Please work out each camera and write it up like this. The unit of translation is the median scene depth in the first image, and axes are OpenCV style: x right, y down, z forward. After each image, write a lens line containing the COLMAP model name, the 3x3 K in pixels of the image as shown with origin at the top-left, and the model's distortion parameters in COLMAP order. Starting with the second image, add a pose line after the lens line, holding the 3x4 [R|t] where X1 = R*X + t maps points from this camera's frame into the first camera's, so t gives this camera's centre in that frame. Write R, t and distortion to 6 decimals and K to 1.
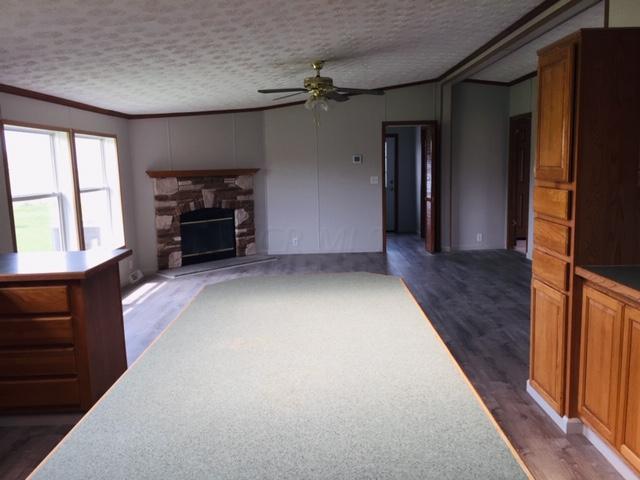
lens RADIAL K [[540.7, 0, 320.3], [0, 540.7, 240.2], [0, 0, 1]] dist [0.053279, -0.044874]
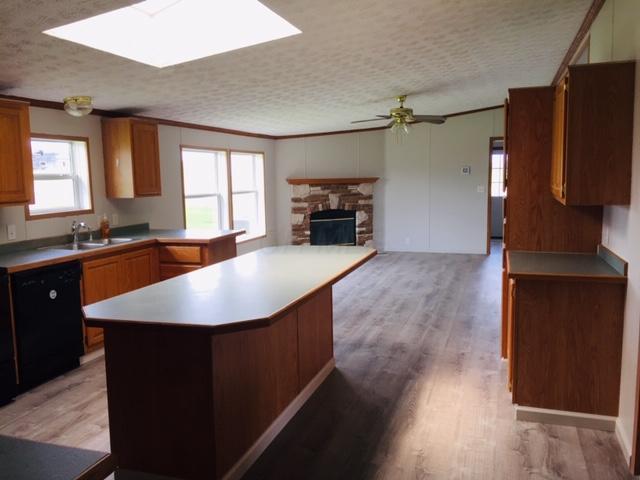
lens RADIAL K [[540.7, 0, 320.8], [0, 540.7, 240.9], [0, 0, 1]] dist [0.053279, -0.044874]
pose [[0.948424, 0.050430, -0.312966, 0.164107], [-0.054267, 0.998520, -0.003554, 0.019787], [0.312324, 0.020355, 0.949758, -0.189558]]
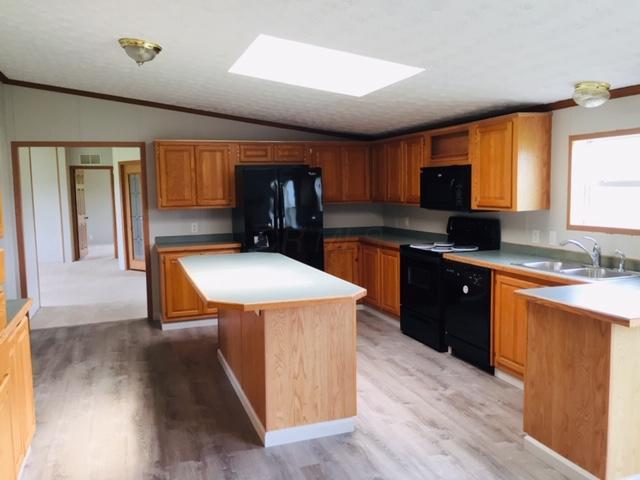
lens RADIAL K [[540.7, 0, 320.6], [0, 540.7, 238.4], [0, 0, 1]] dist [0.053279, -0.044874]
pose [[-0.939855, 0.080596, -0.331928, 0.068417], [-0.002741, 0.969953, 0.243276, -0.174419], [0.341561, 0.229554, -0.911395, 1.104420]]
